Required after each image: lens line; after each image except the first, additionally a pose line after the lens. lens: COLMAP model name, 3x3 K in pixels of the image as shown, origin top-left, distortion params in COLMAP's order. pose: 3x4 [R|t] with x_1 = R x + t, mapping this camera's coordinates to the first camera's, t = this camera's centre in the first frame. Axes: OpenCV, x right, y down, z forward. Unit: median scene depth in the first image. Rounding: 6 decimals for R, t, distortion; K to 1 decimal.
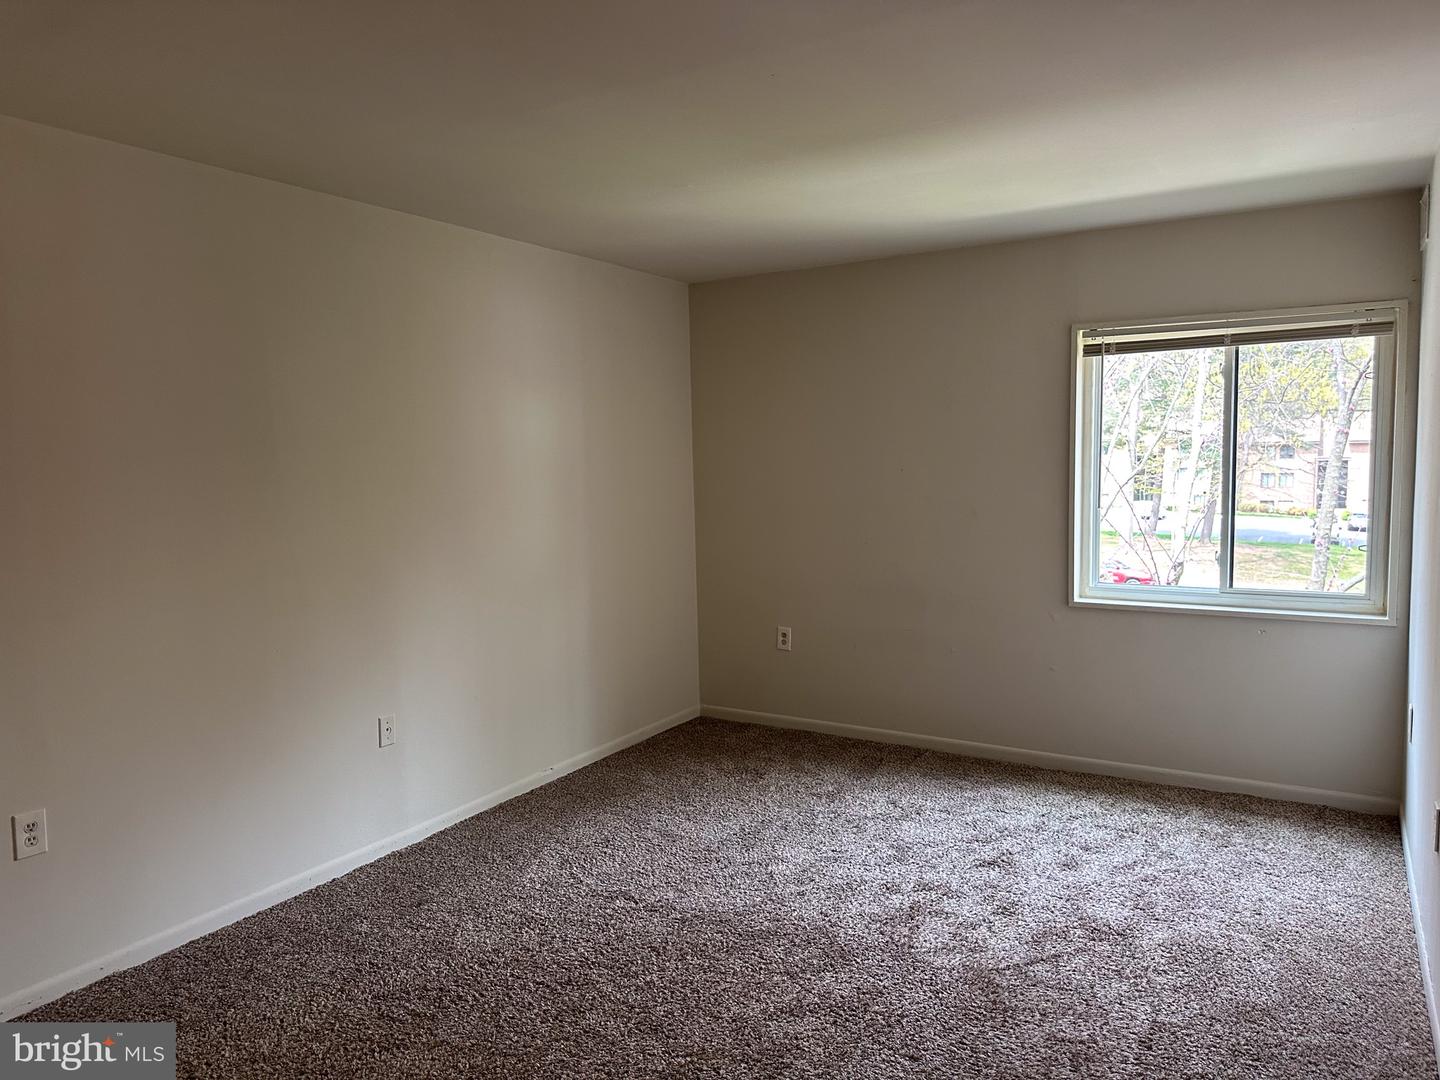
lens RADIAL K [[1017.0, 0, 723.7], [0, 1017.0, 540.7], [0, 0, 1]] dist [-0.005592, -0.002159]
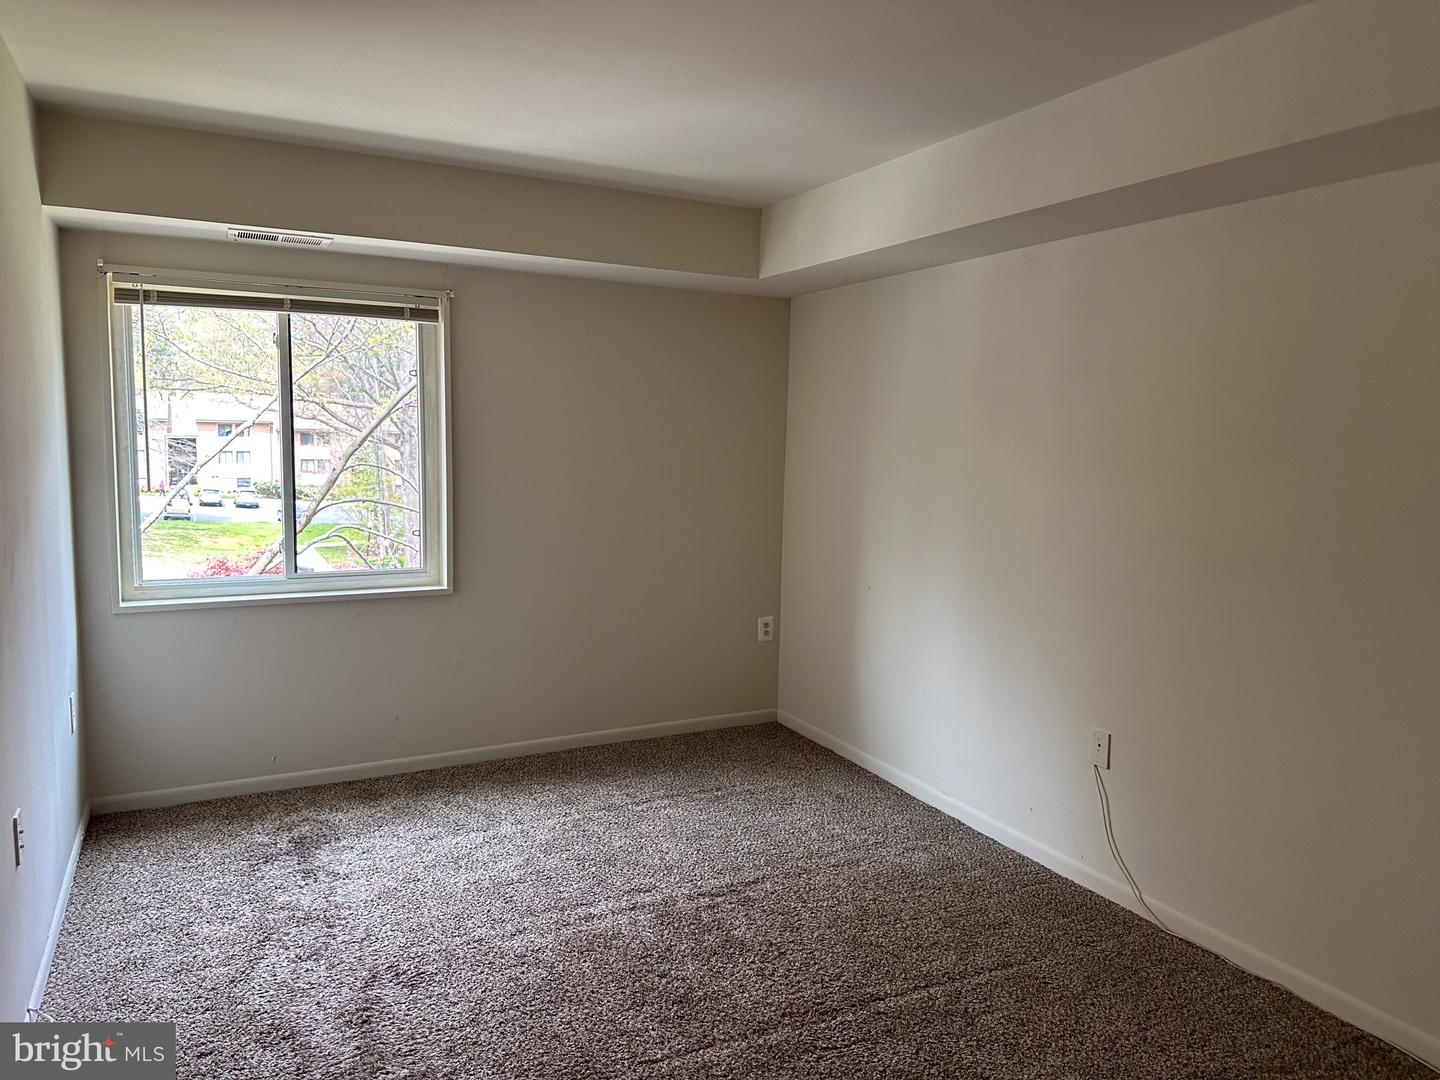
lens RADIAL K [[1017.0, 0, 721.8], [0, 1017.0, 539.6], [0, 0, 1]] dist [-0.005592, -0.002159]
pose [[0.511404, -0.060381, 0.857216, -0.100232], [0.041875, 0.998094, 0.045322, -0.010319], [-0.858320, 0.012718, 0.512958, 0.179207]]
